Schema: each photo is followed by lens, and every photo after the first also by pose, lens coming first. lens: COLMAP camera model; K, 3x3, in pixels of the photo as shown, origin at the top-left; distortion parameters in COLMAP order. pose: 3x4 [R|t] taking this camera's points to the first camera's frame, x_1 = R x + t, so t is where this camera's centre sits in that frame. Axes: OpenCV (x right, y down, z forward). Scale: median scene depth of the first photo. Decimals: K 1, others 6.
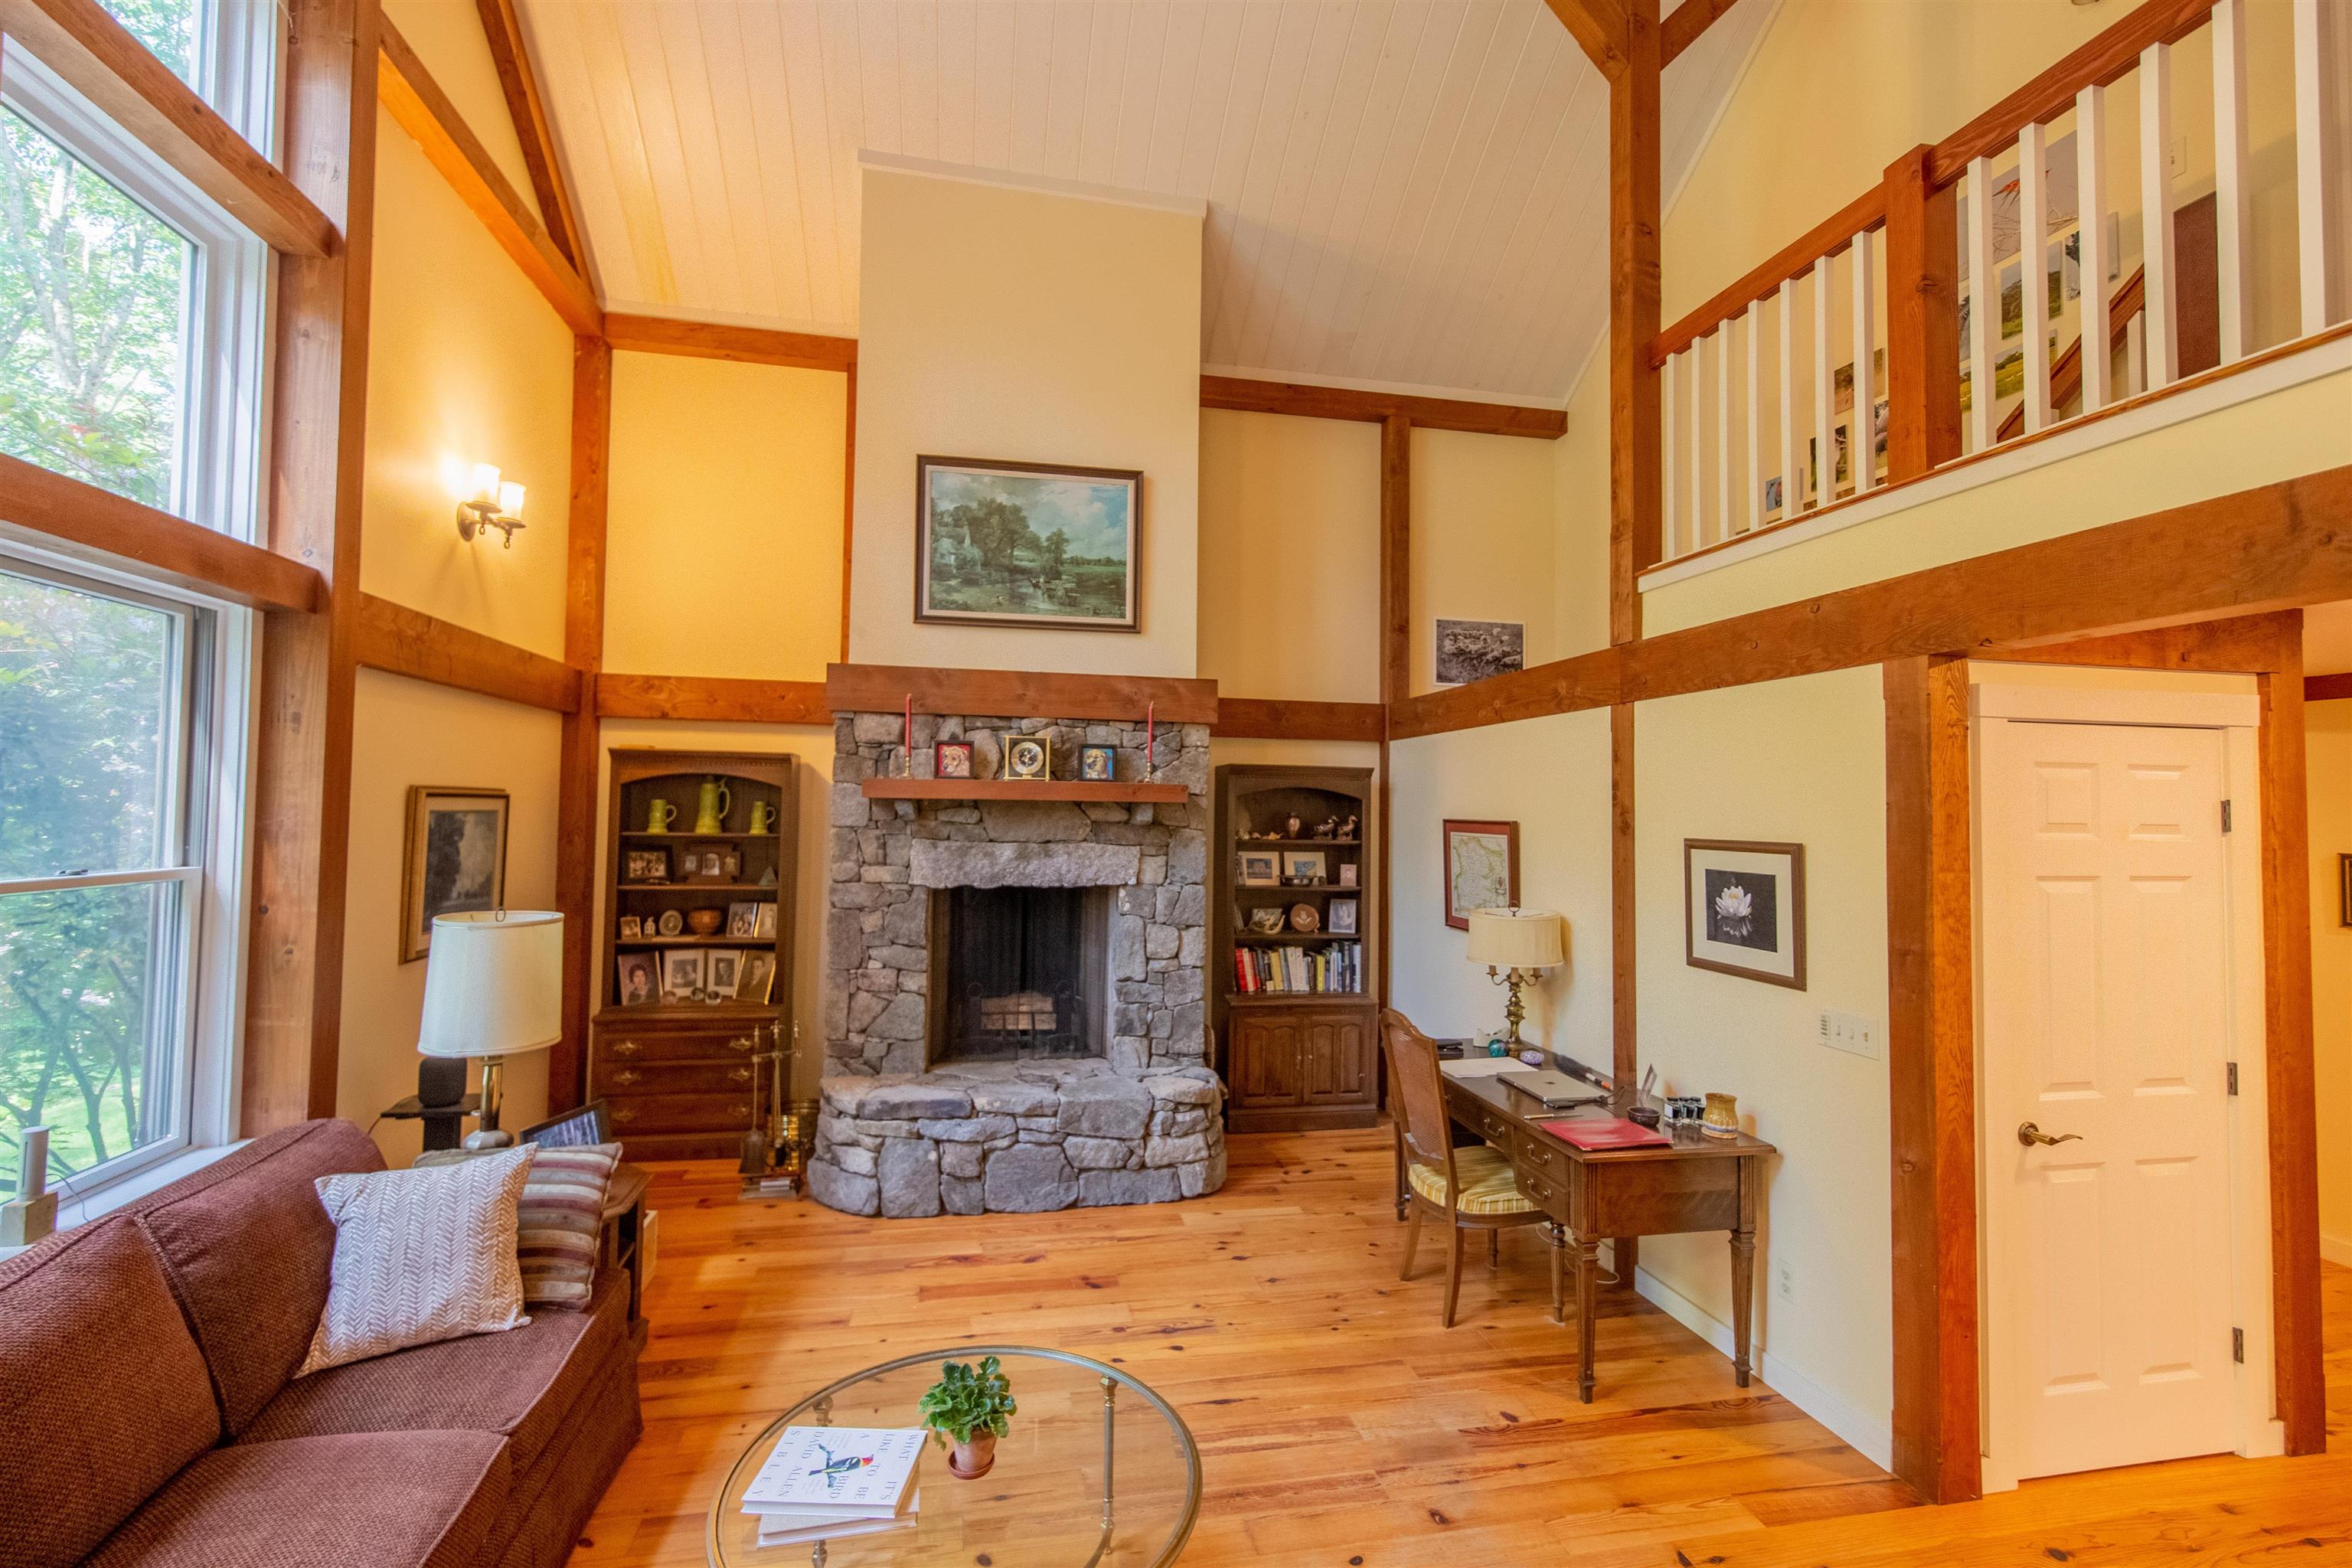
lens RADIAL K [[1015.4, 0, 1180.1], [0, 1015.4, 775.4], [0, 0, 1]] dist [0.001392, -0.000294]
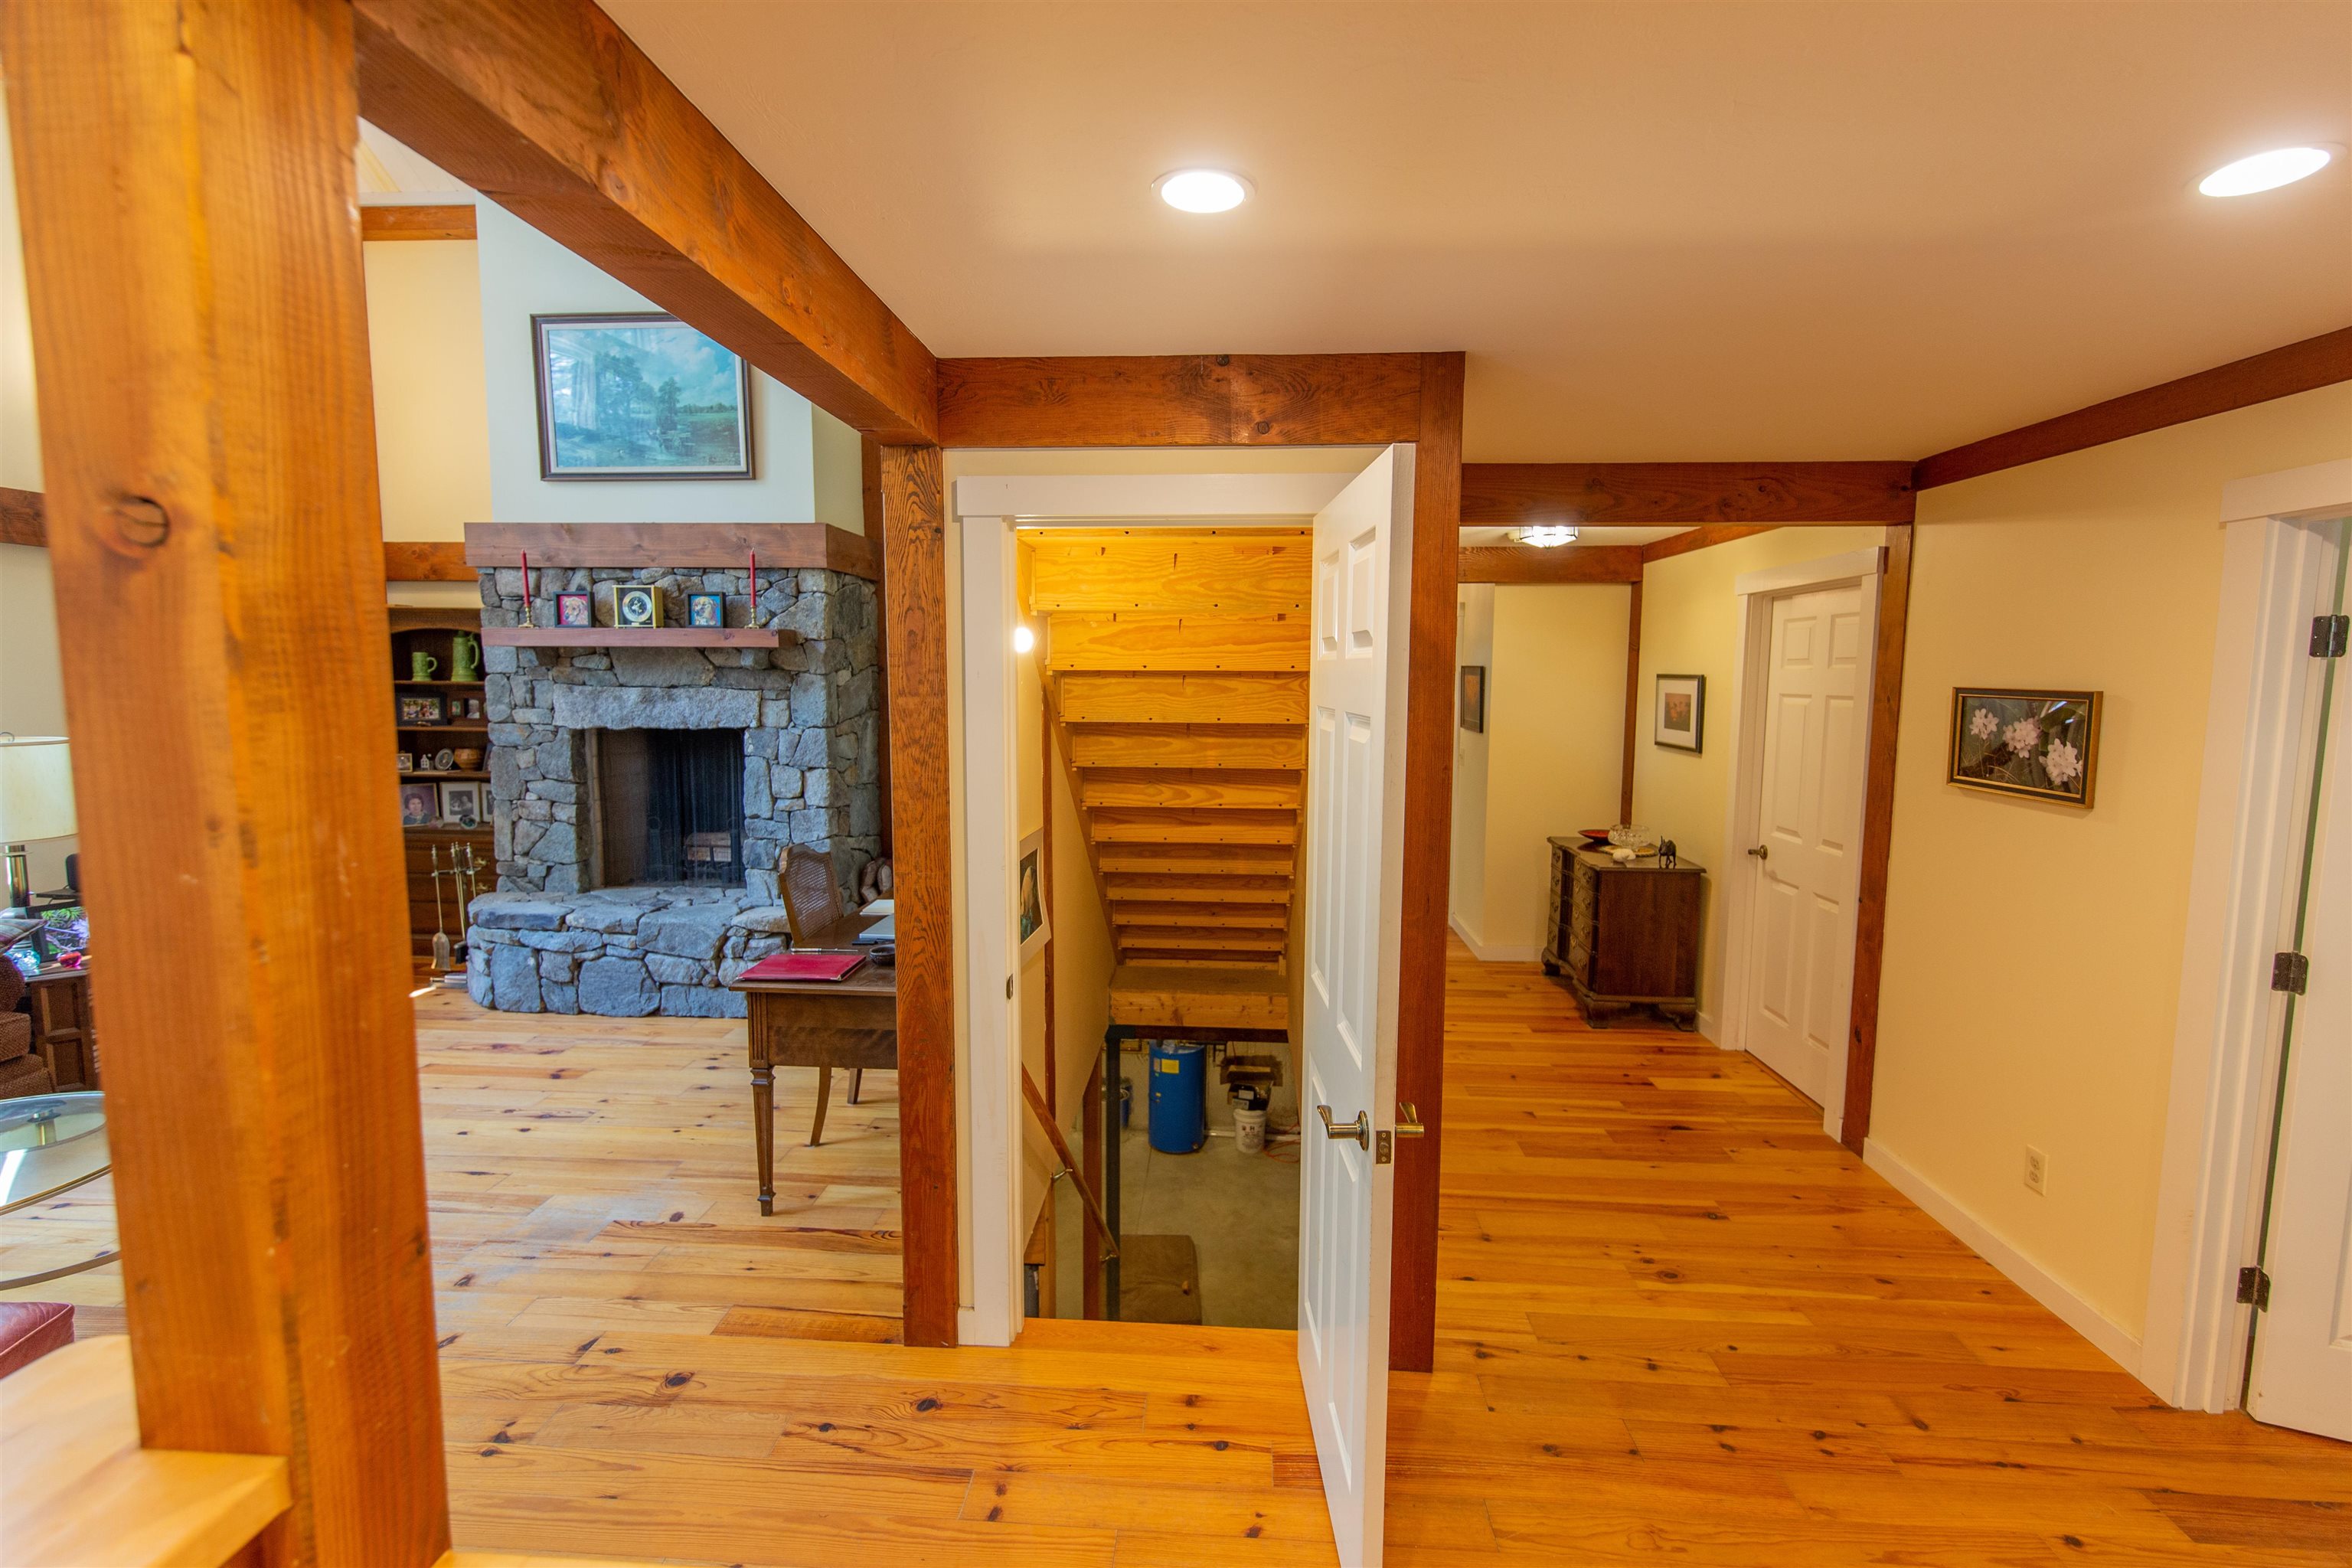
lens RADIAL K [[1012.8, 0, 1176.6], [0, 1012.8, 772.5], [0, 0, 1]] dist [0.002471, 0.000507]
pose [[0.967037, 0.016370, -0.254109, 0.663035], [0.016965, 0.991572, 0.128439, 0.028145], [0.254070, -0.128516, 0.958610, 0.109973]]
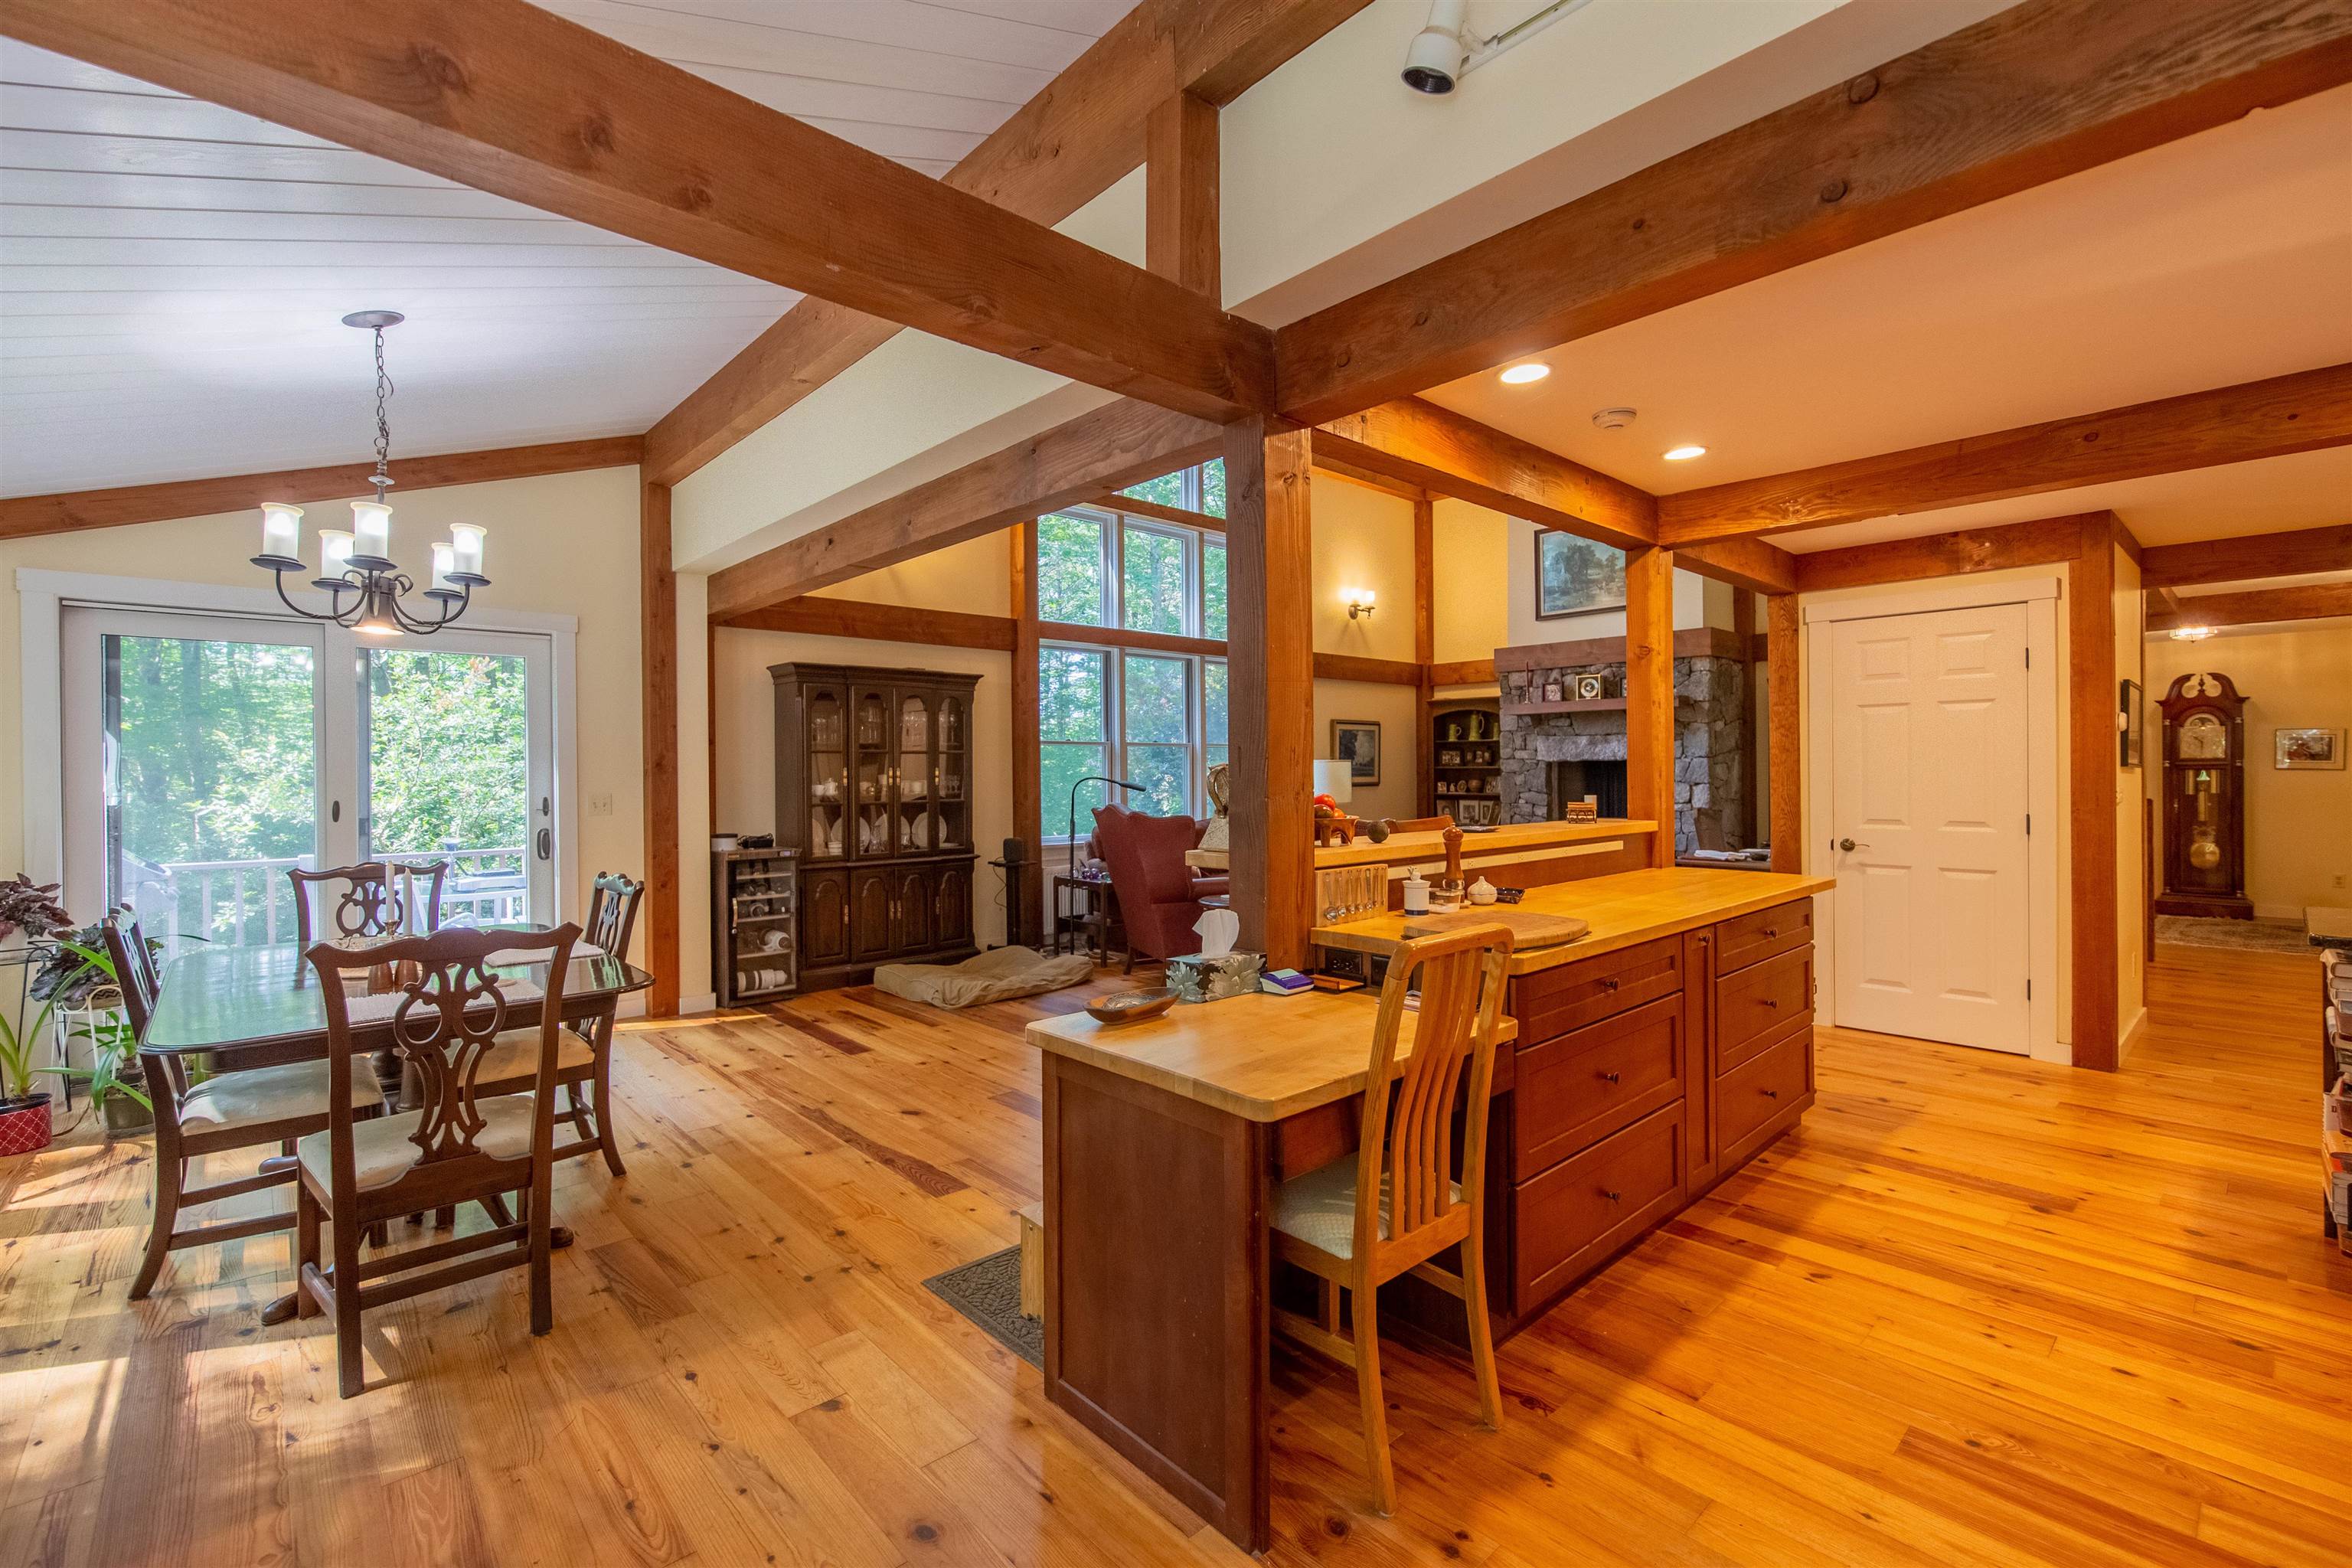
lens RADIAL K [[1012.8, 0, 1176.6], [0, 1012.8, 772.5], [0, 0, 1]] dist [0.002471, 0.000507]
pose [[0.516768, -0.017147, -0.855954, 1.001259], [0.045981, 0.998912, 0.007749, 0.085111], [0.854890, -0.043362, 0.516994, -0.553450]]
